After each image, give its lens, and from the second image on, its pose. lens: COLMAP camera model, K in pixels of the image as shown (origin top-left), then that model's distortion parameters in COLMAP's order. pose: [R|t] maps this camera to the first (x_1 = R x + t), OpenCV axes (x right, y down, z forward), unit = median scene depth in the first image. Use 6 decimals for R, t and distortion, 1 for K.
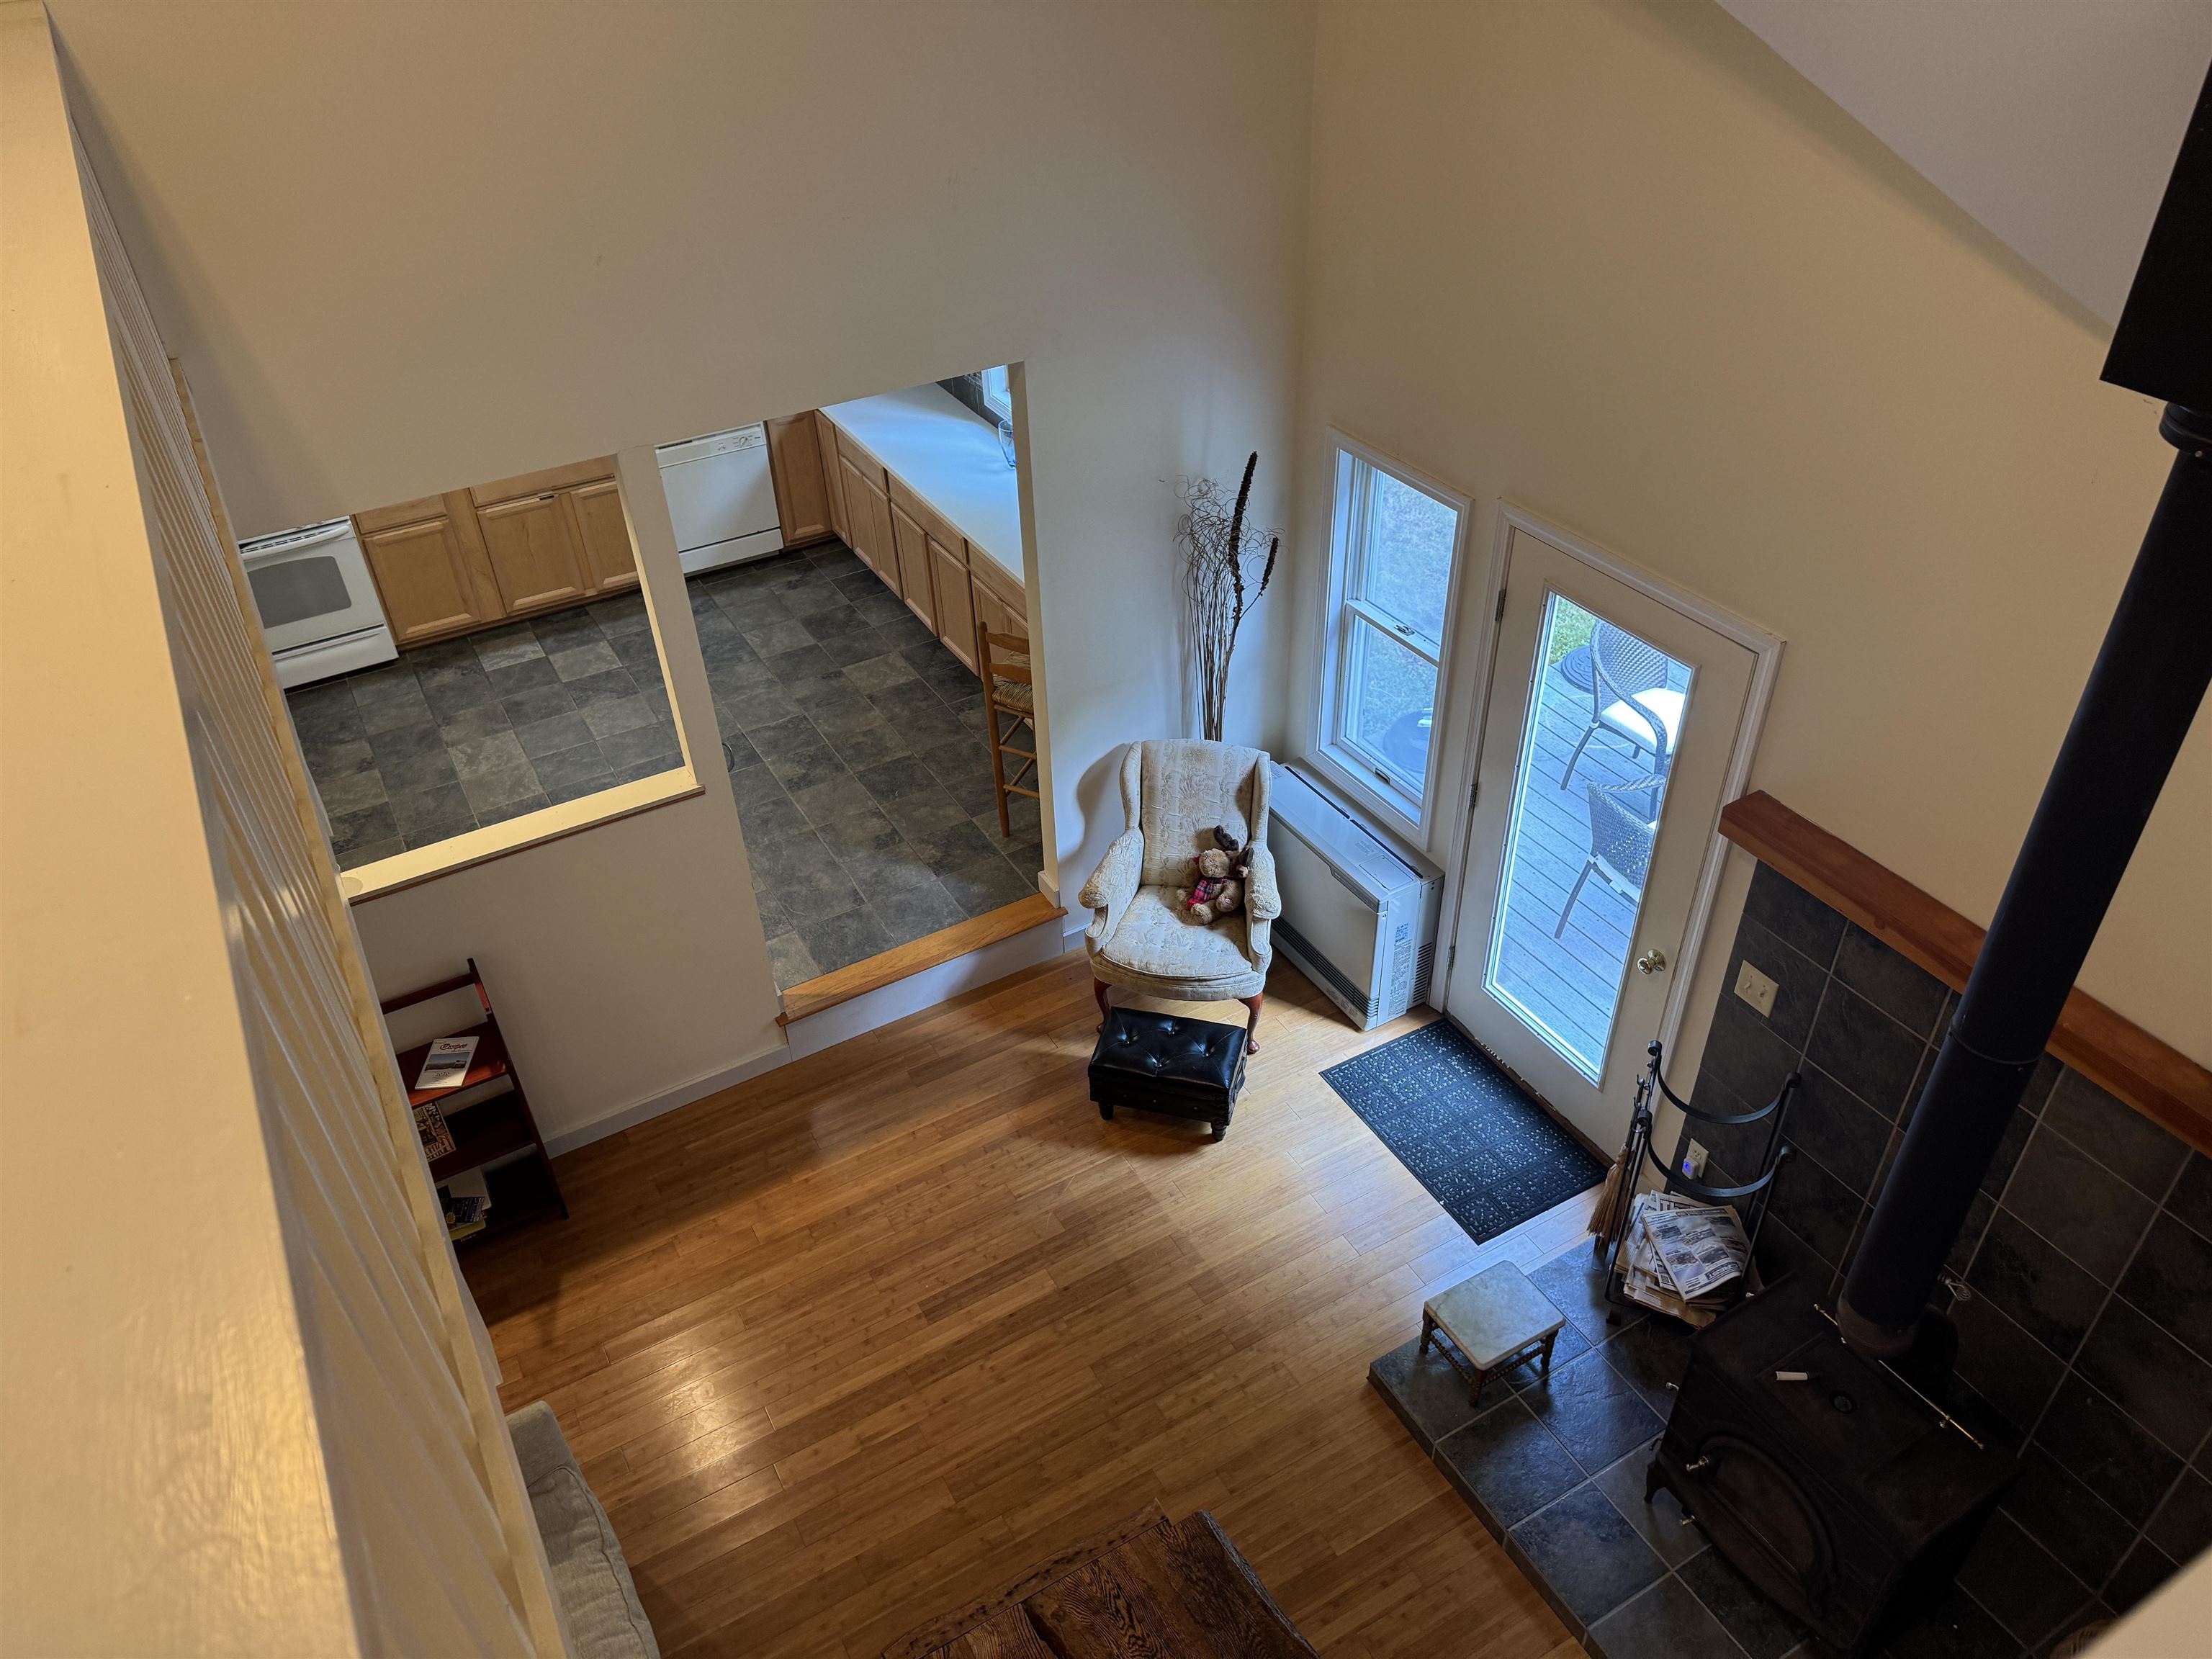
lens RADIAL K [[1535.9, 0, 1096.1], [0, 1535.9, 836.4], [0, 0, 1]] dist [0.105696, -0.156142]
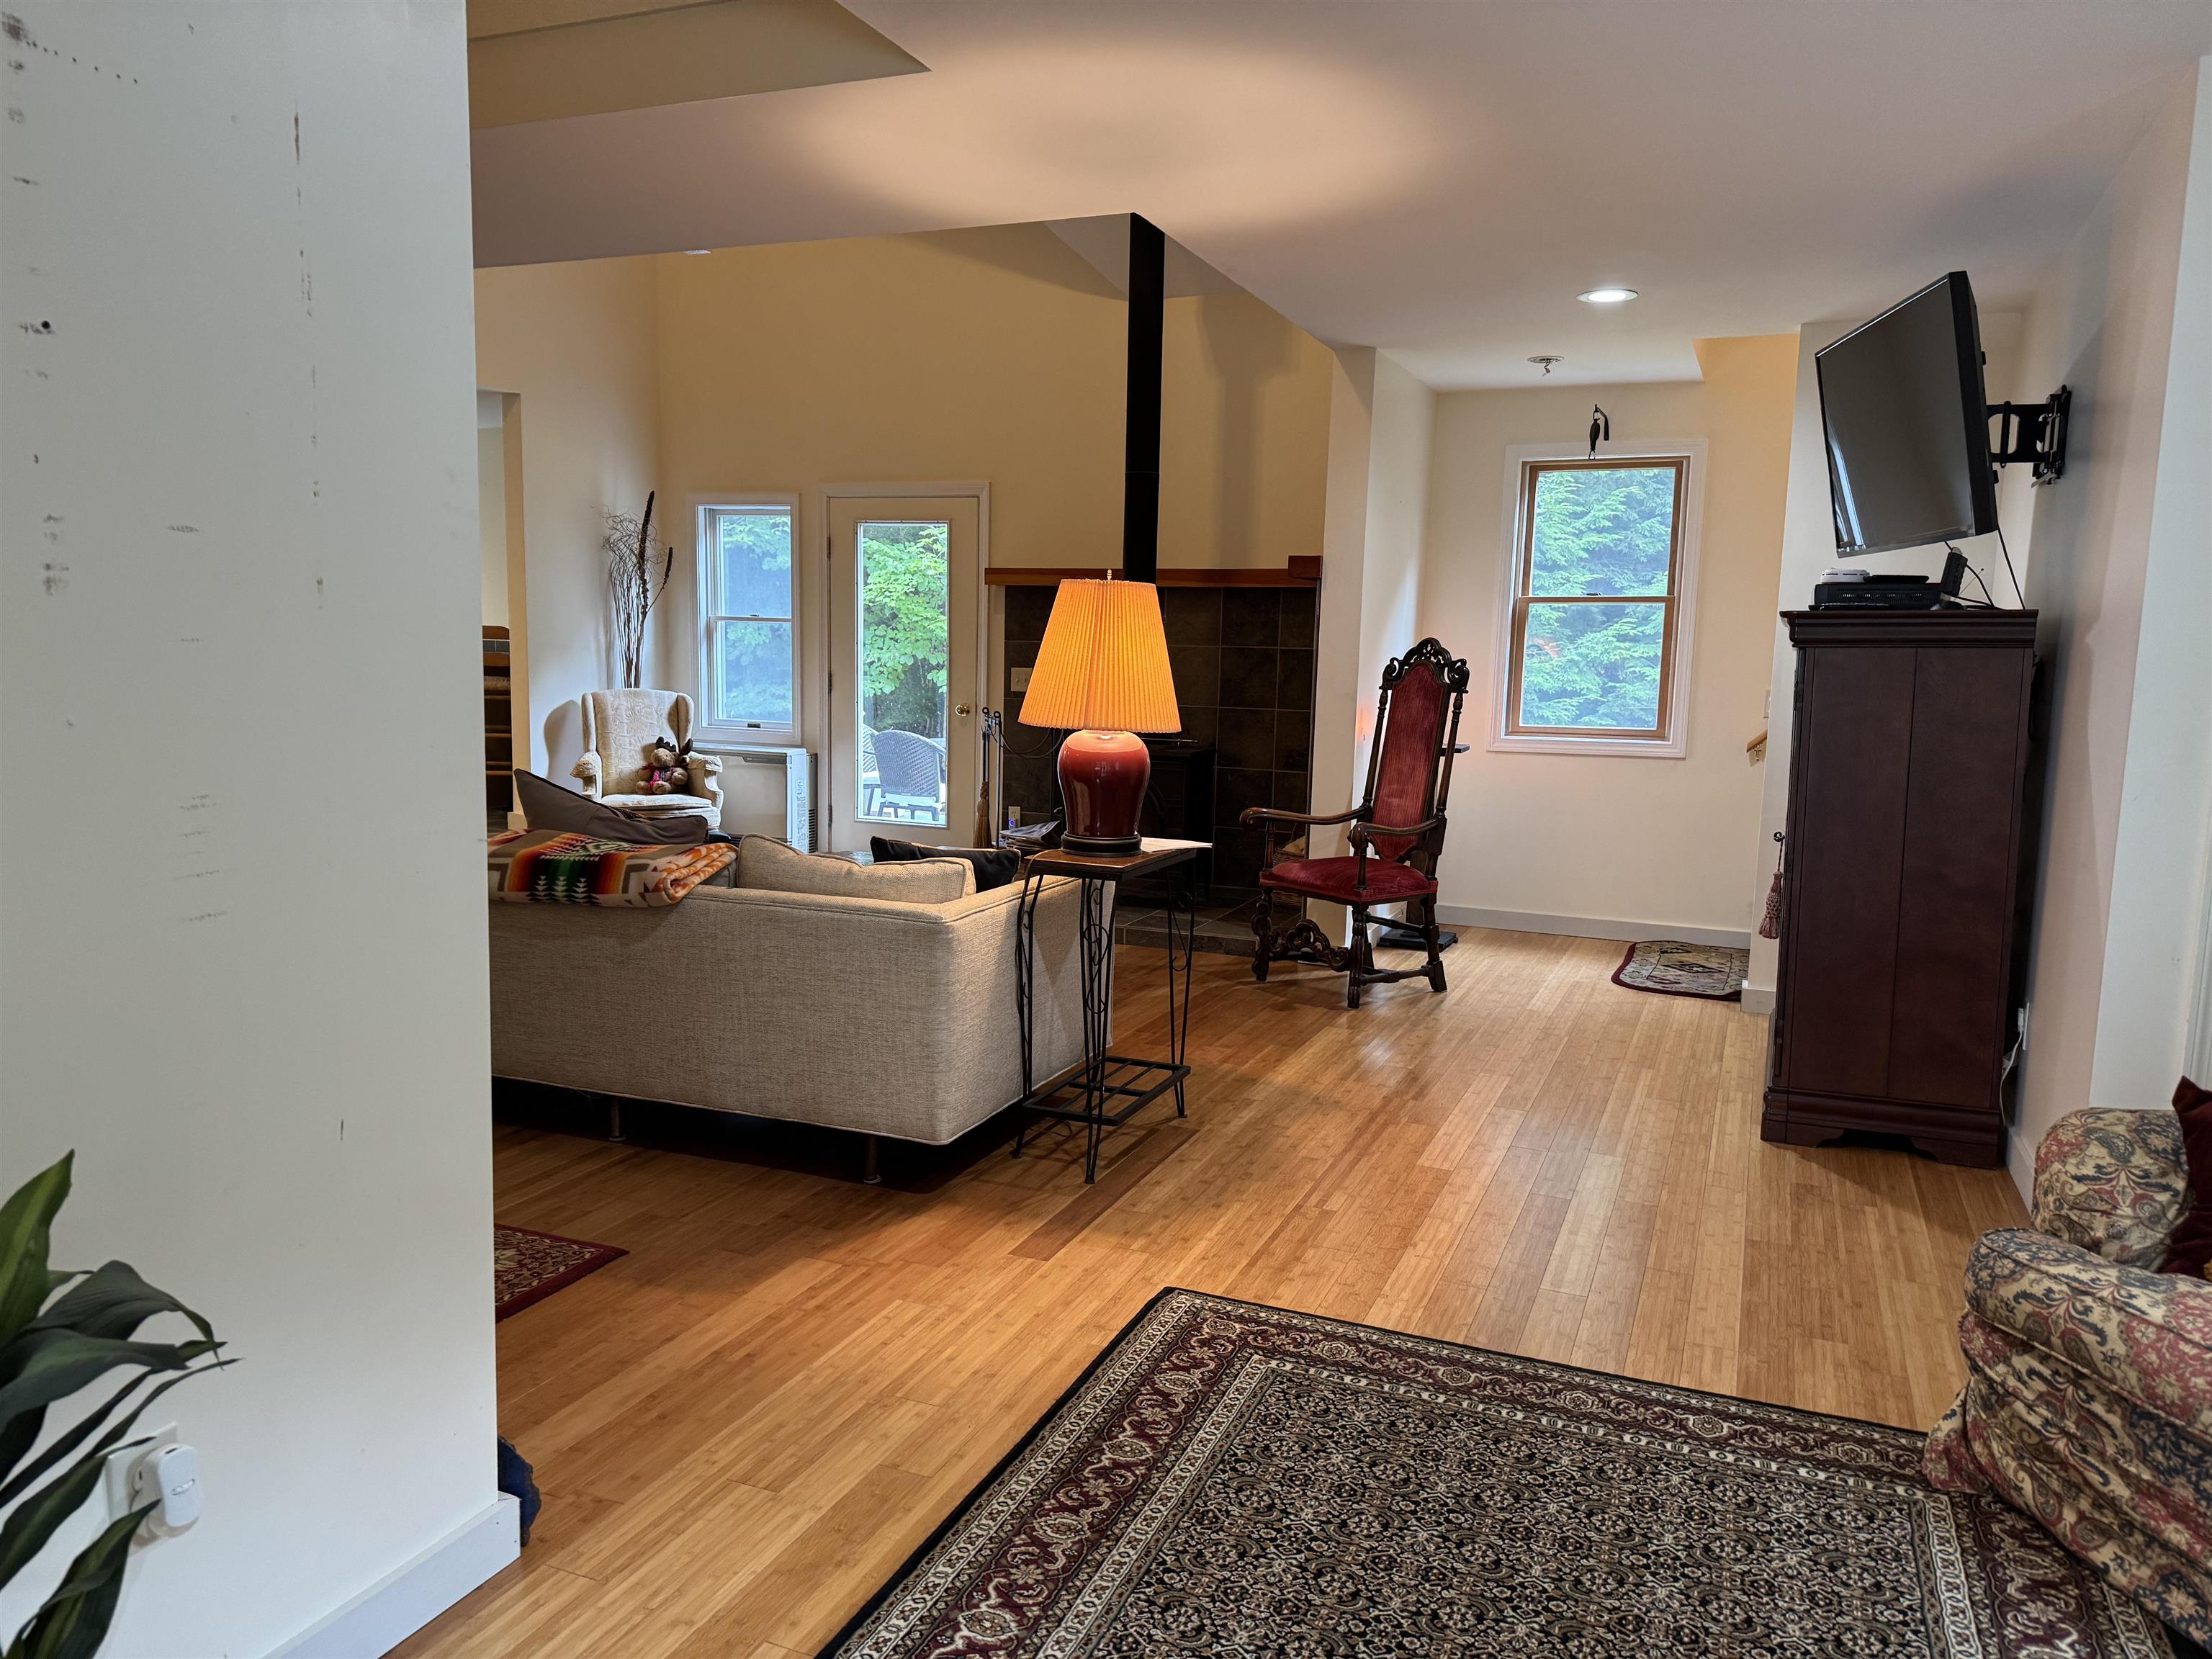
lens RADIAL K [[1565.5, 0, 1090.3], [0, 1565.5, 827.4], [0, 0, 1]] dist [0.220962, -0.165995]
pose [[0.797308, -0.016311, 0.603352, -0.498544], [0.320878, 0.858121, -0.400831, 0.791445], [-0.511211, 0.513188, 0.689421, -0.190689]]
